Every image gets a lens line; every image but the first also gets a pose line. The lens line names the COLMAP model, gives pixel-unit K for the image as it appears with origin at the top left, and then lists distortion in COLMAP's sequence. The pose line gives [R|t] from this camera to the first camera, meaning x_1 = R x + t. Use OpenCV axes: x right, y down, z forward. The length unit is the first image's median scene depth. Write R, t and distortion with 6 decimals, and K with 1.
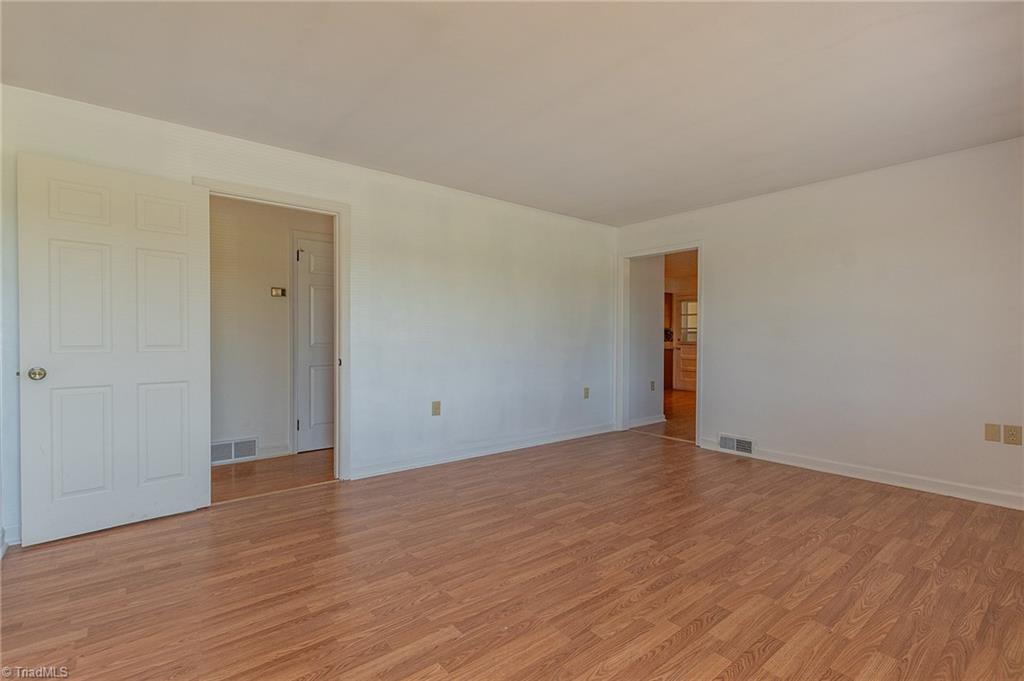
lens RADIAL K [[461.4, 0, 514.2], [0, 461.4, 341.1], [0, 0, 1]] dist [0.010236, -0.002969]
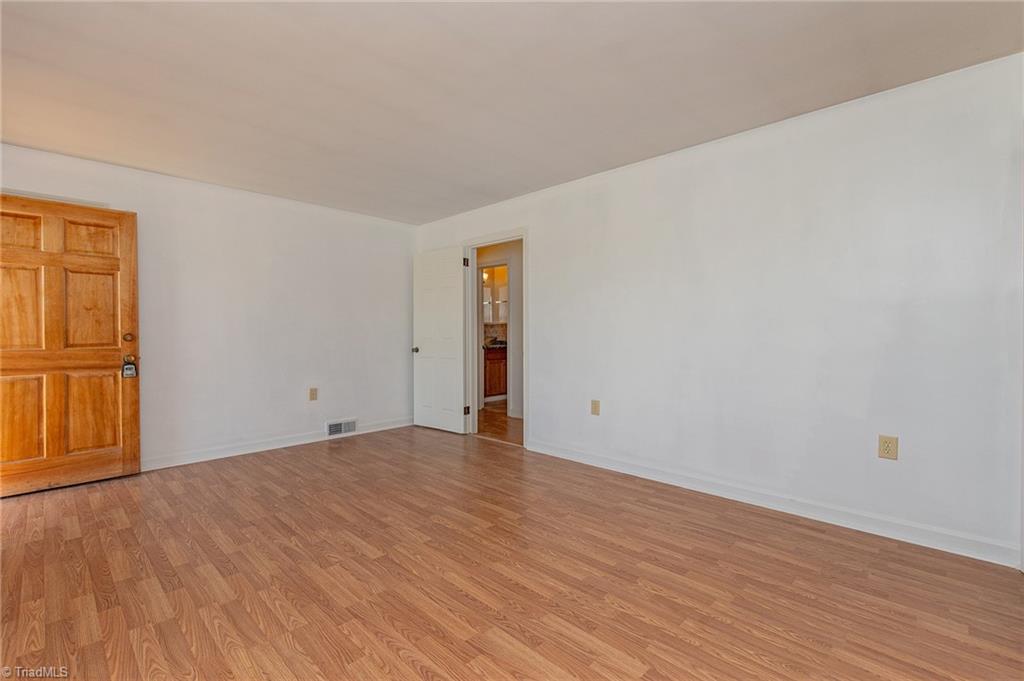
lens RADIAL K [[461.4, 0, 517.3], [0, 461.4, 333.0], [0, 0, 1]] dist [0.010236, -0.002969]
pose [[0.121021, -0.001776, -0.992648, 1.232443], [-0.001119, 0.999998, -0.001926, -0.013897], [0.992649, 0.001344, 0.121019, 1.147842]]
